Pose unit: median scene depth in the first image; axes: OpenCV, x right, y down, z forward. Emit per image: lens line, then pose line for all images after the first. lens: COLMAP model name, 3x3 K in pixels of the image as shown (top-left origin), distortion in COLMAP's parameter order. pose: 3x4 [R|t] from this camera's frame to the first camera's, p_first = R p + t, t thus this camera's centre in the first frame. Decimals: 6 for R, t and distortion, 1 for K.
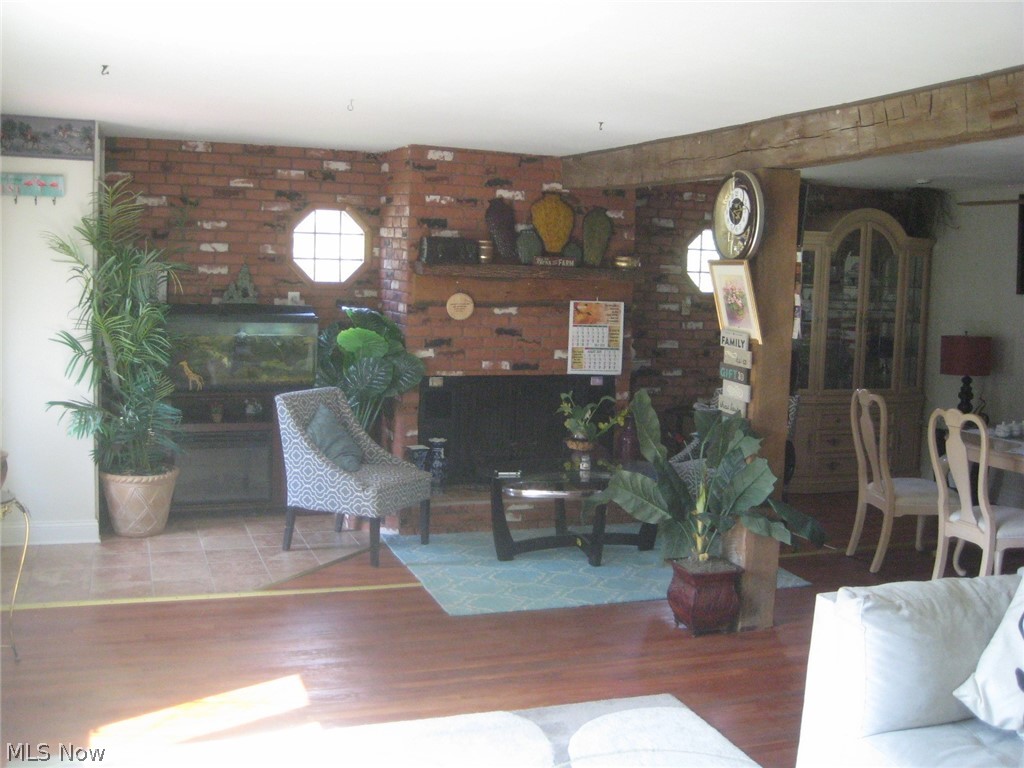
lens RADIAL K [[1080.8, 0, 512.0], [0, 1080.8, 384.0], [0, 0, 1]] dist [-0.145998, 0.189880]
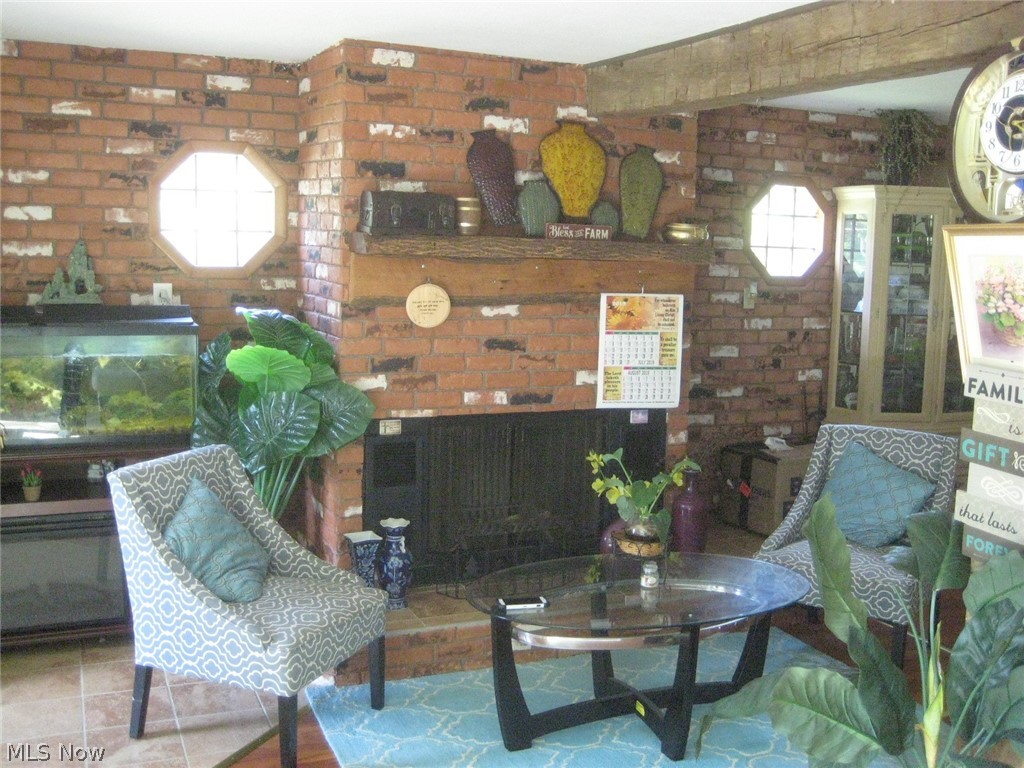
lens RADIAL K [[1080.8, 0, 512.0], [0, 1080.8, 384.0], [0, 0, 1]] dist [-0.145998, 0.189880]
pose [[0.998716, -0.013017, 0.048959, -0.030634], [0.011861, 0.999646, 0.023832, -0.040794], [-0.049252, -0.023221, 0.998516, 0.379065]]
